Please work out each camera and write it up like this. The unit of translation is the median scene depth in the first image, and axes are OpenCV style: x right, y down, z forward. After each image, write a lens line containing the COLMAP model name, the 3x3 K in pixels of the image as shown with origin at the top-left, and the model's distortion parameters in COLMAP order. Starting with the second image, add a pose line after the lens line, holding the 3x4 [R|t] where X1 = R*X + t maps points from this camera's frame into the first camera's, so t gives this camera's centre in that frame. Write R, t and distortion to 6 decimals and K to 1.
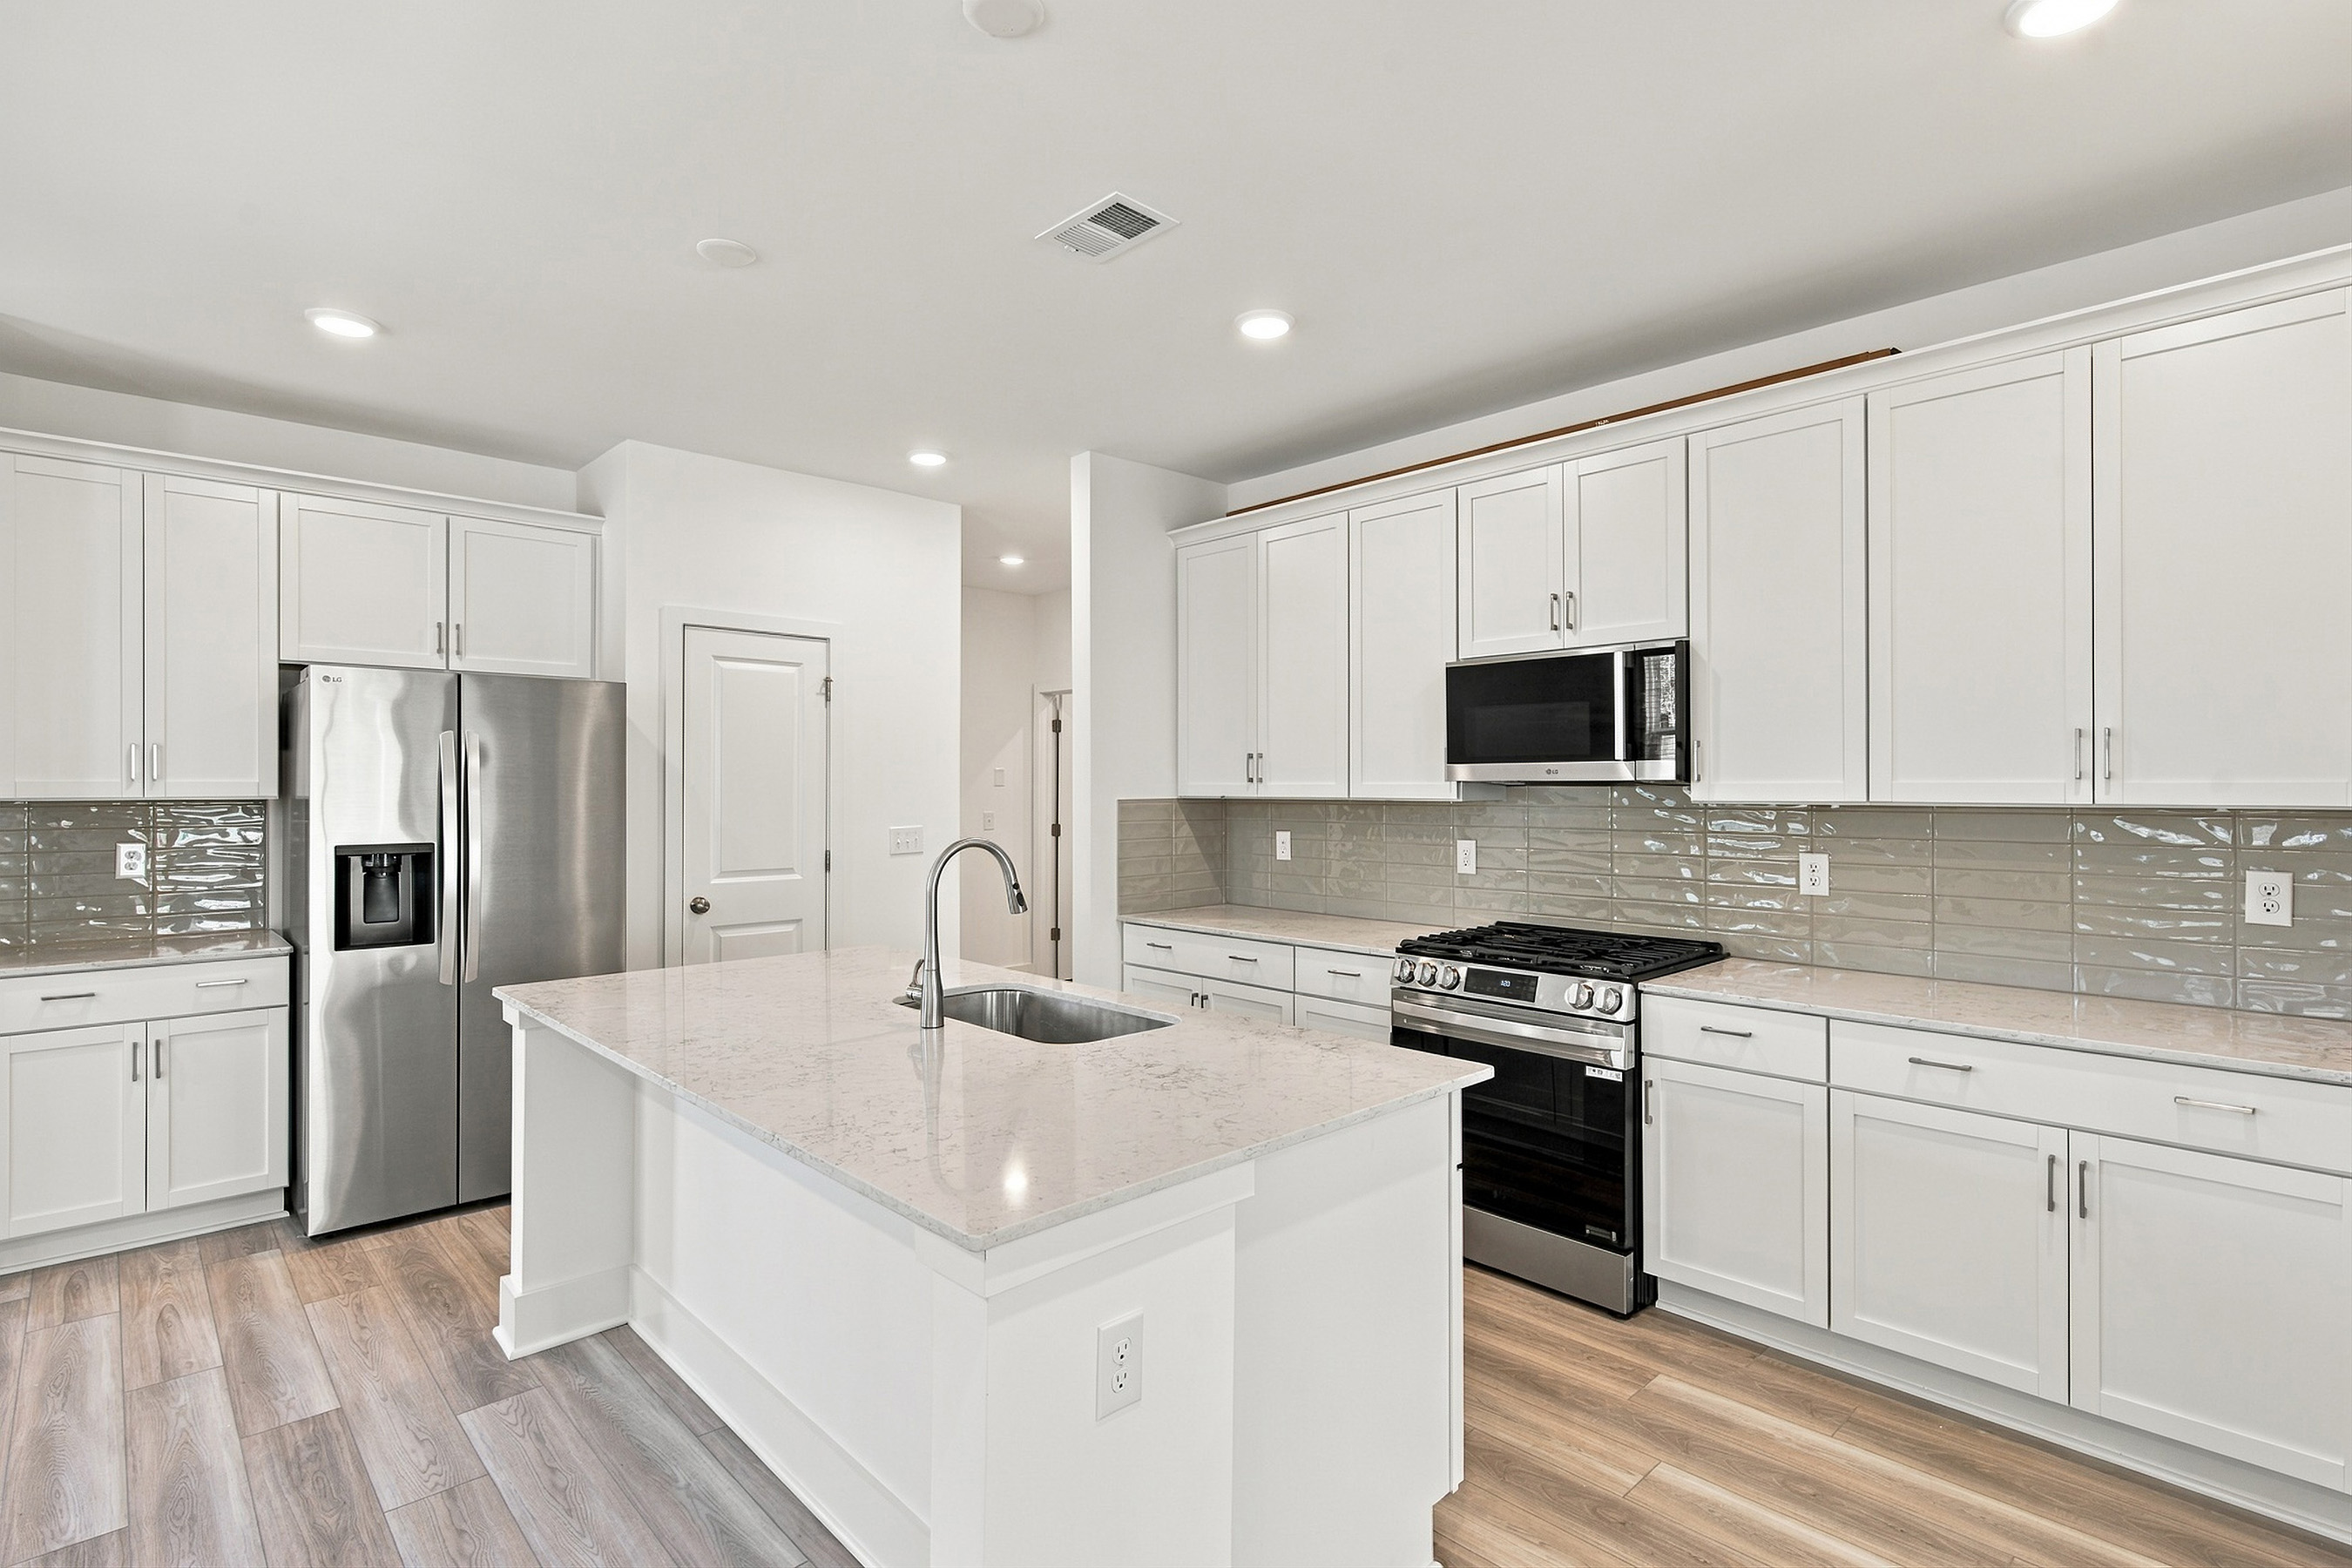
lens RADIAL K [[1142.2, 0, 1172.7], [0, 1142.2, 790.2], [0, 0, 1]] dist [0.002344, 0.000058]
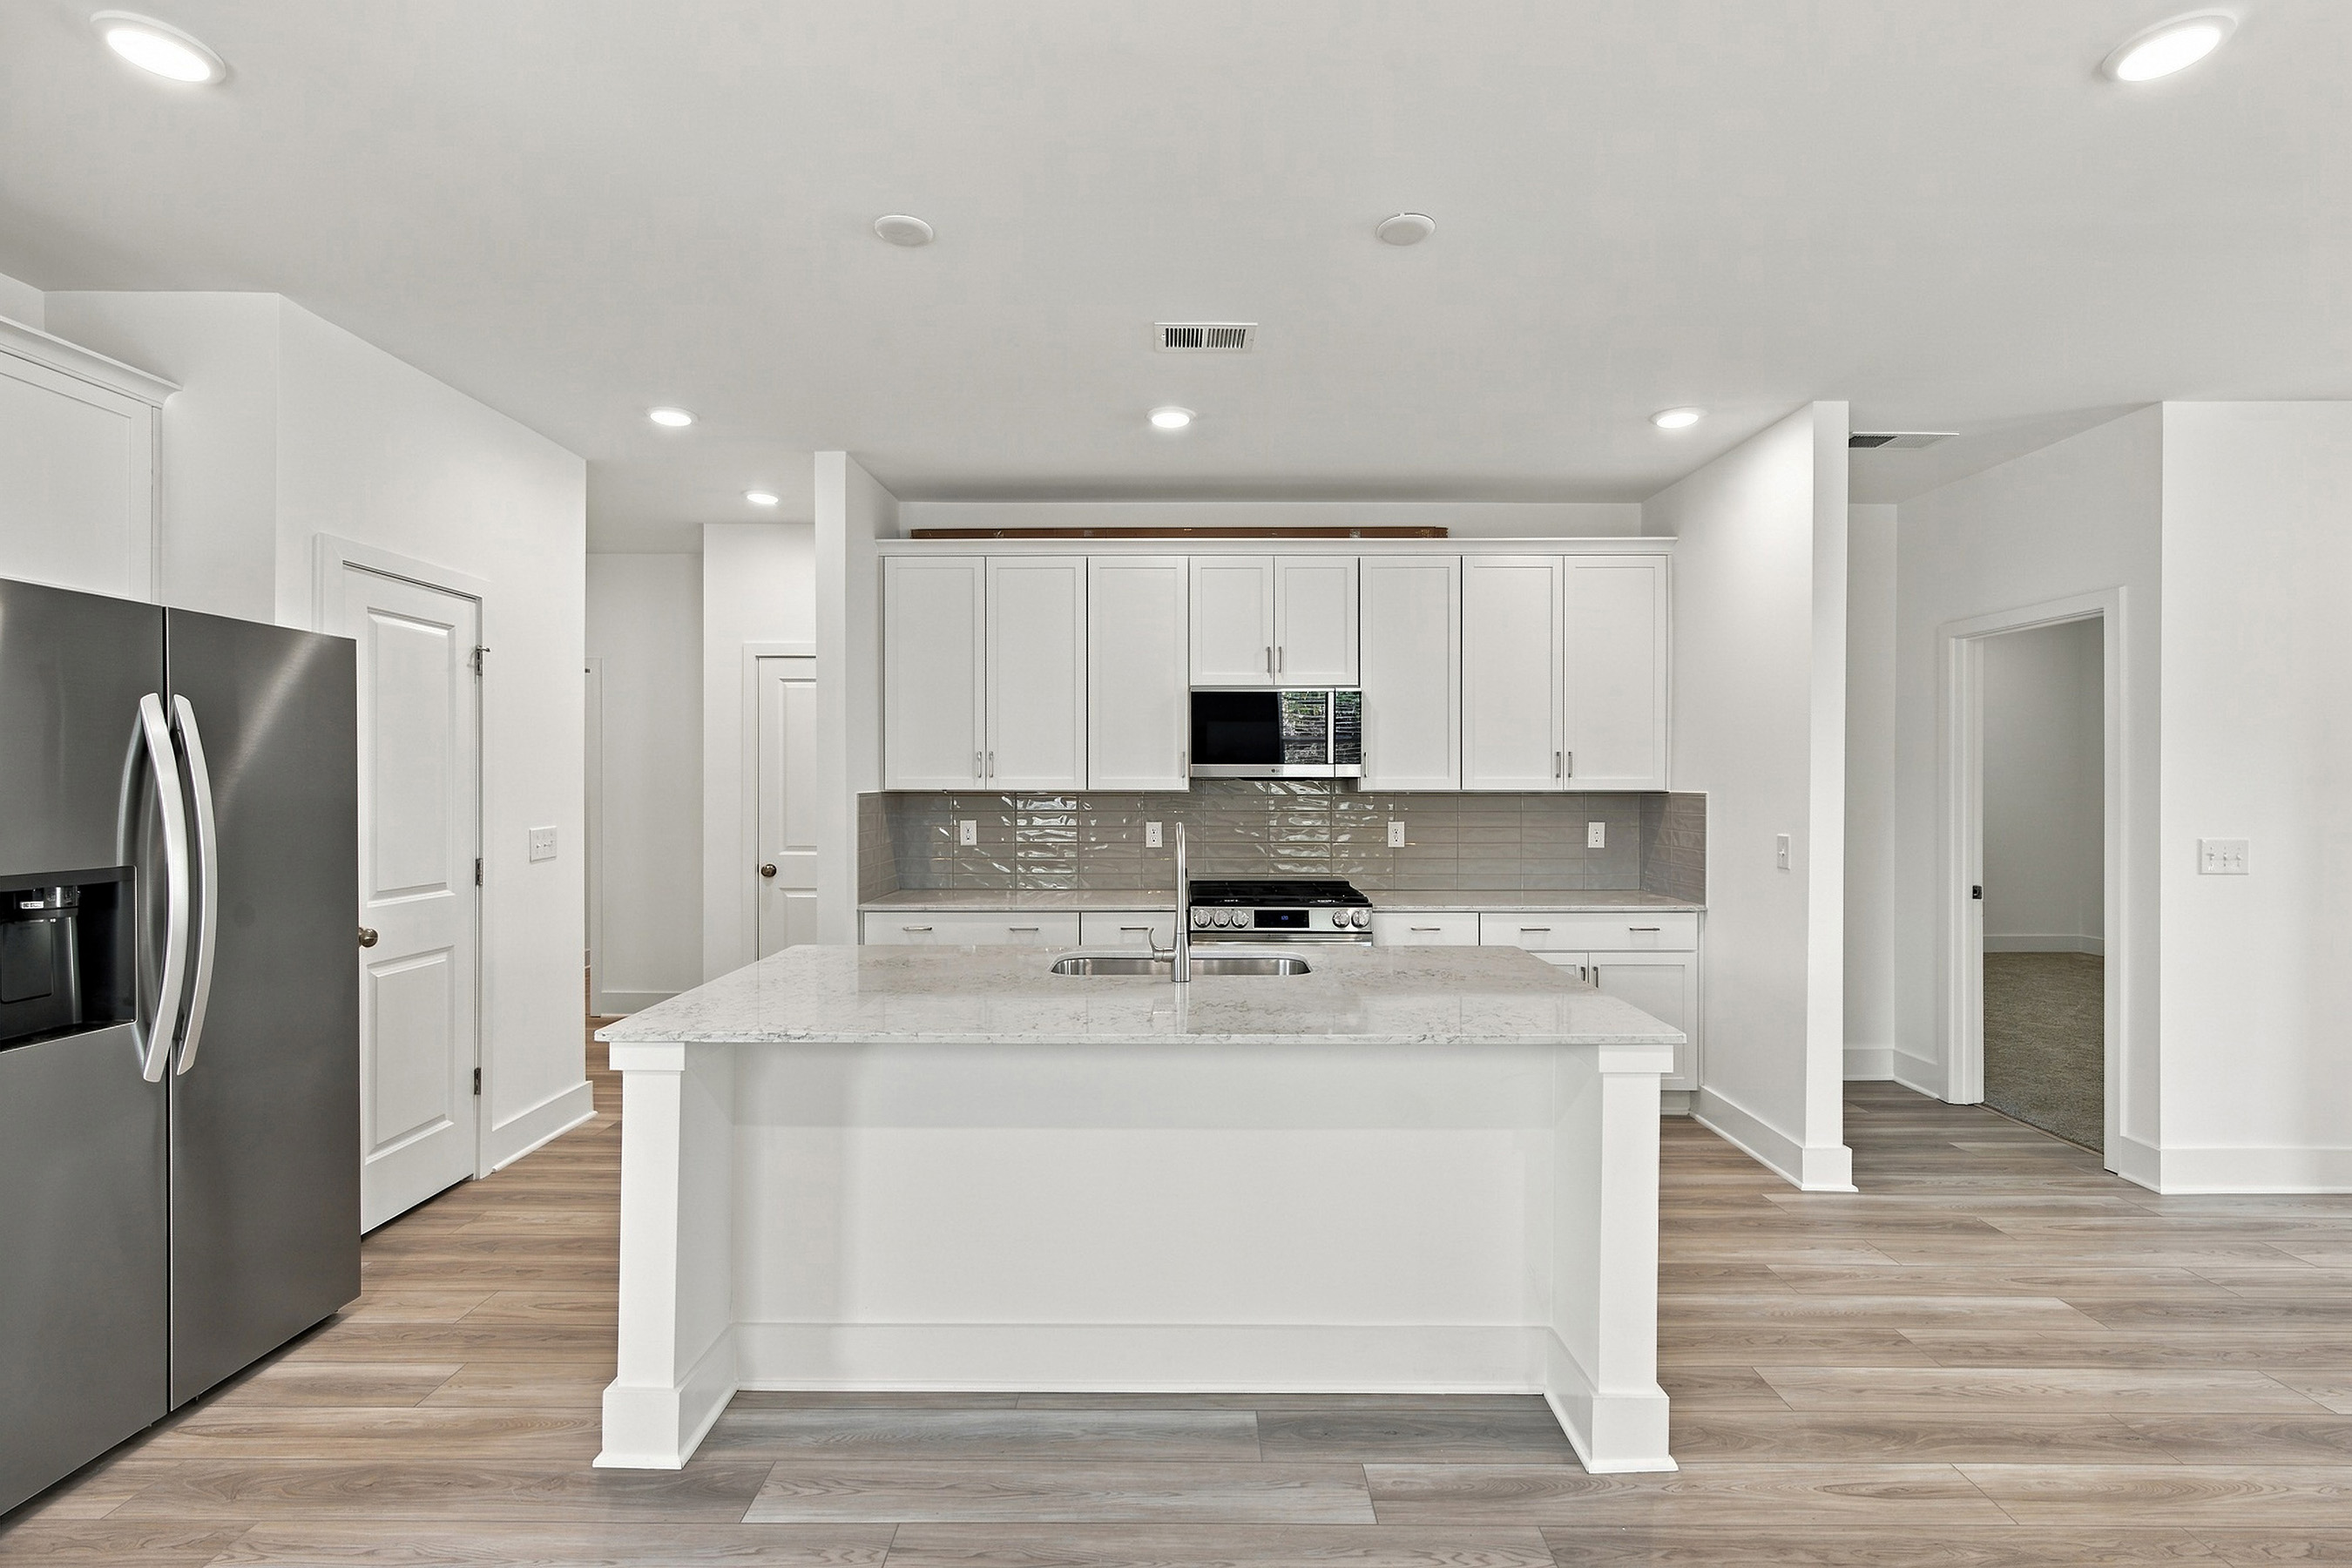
lens RADIAL K [[1072.2, 0, 1176.0], [0, 1072.2, 784.0], [0, 0, 1]] dist [0.008088, 0.000044]
pose [[0.681783, -0.001548, 0.731553, -0.692128], [0.000767, 0.999999, 0.001401, -0.001549], [-0.731554, -0.000394, 0.681783, 0.153631]]
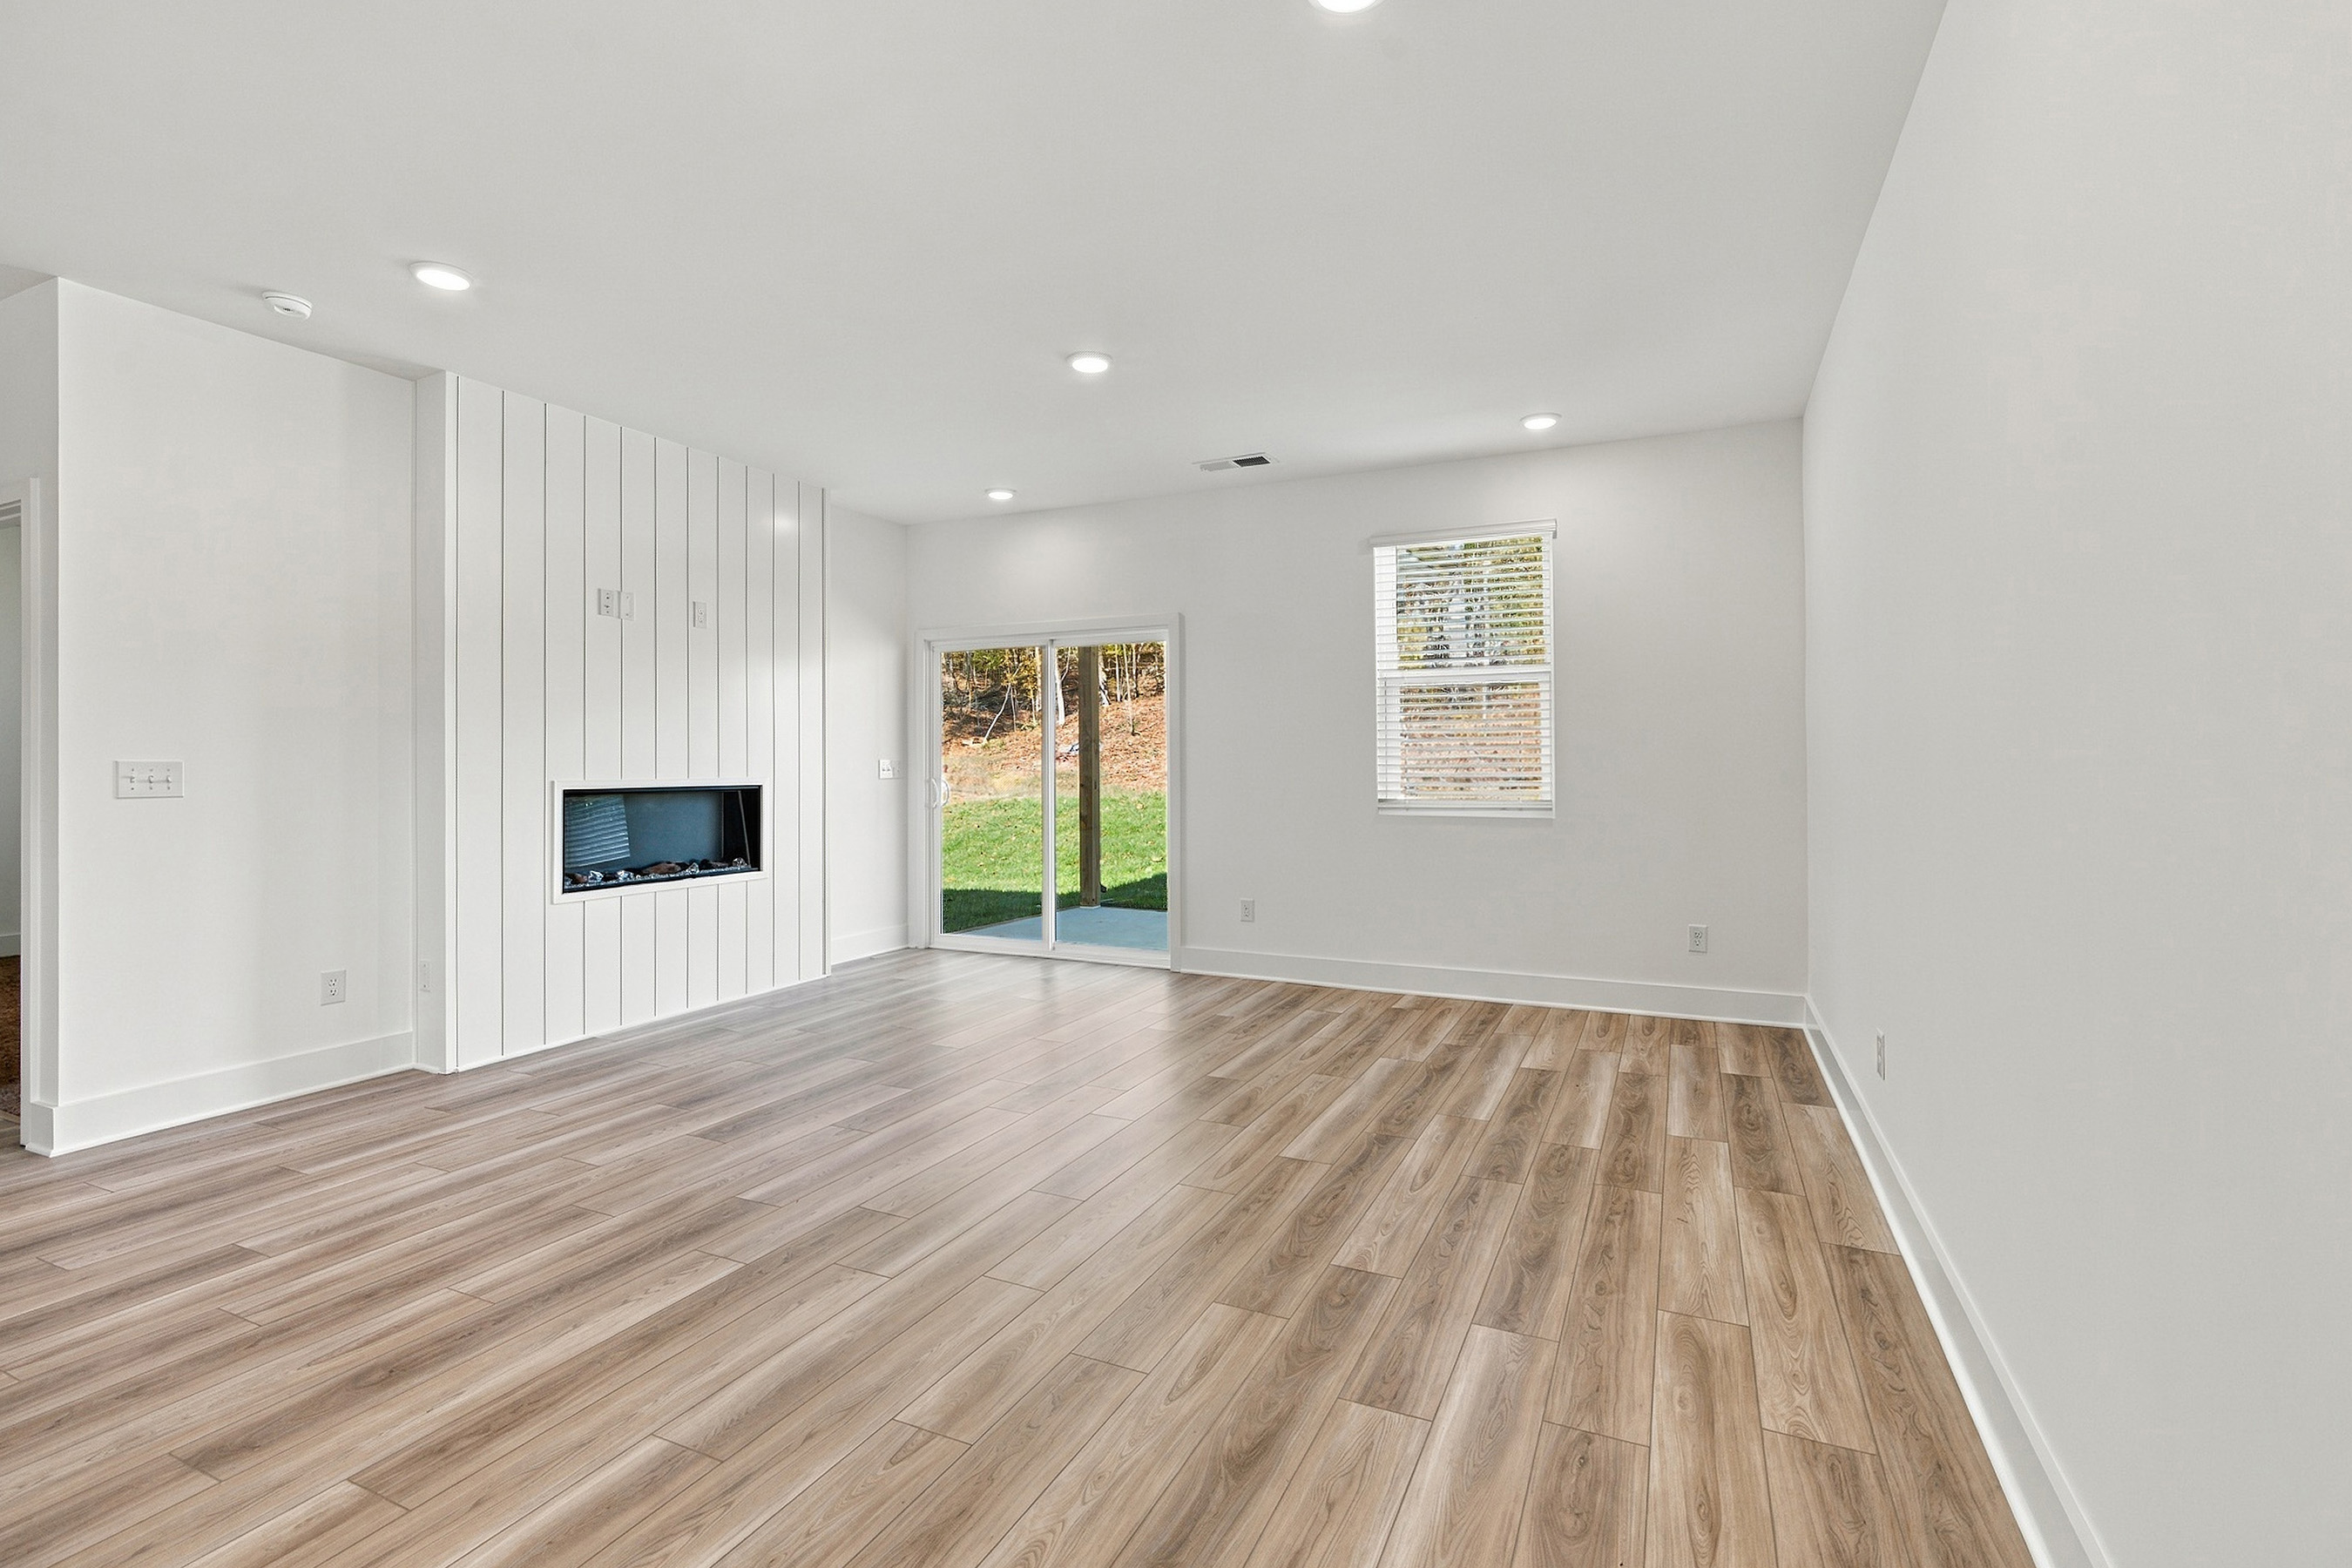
lens RADIAL K [[1066.0, 0, 1183.3], [0, 1066.0, 749.2], [0, 0, 1]] dist [-0.002323, -0.000331]
pose [[-0.364832, 0.010636, 0.931013, -0.502895], [0.007777, 0.999935, -0.008376, 0.056241], [-0.931041, 0.004185, -0.364891, -0.388256]]
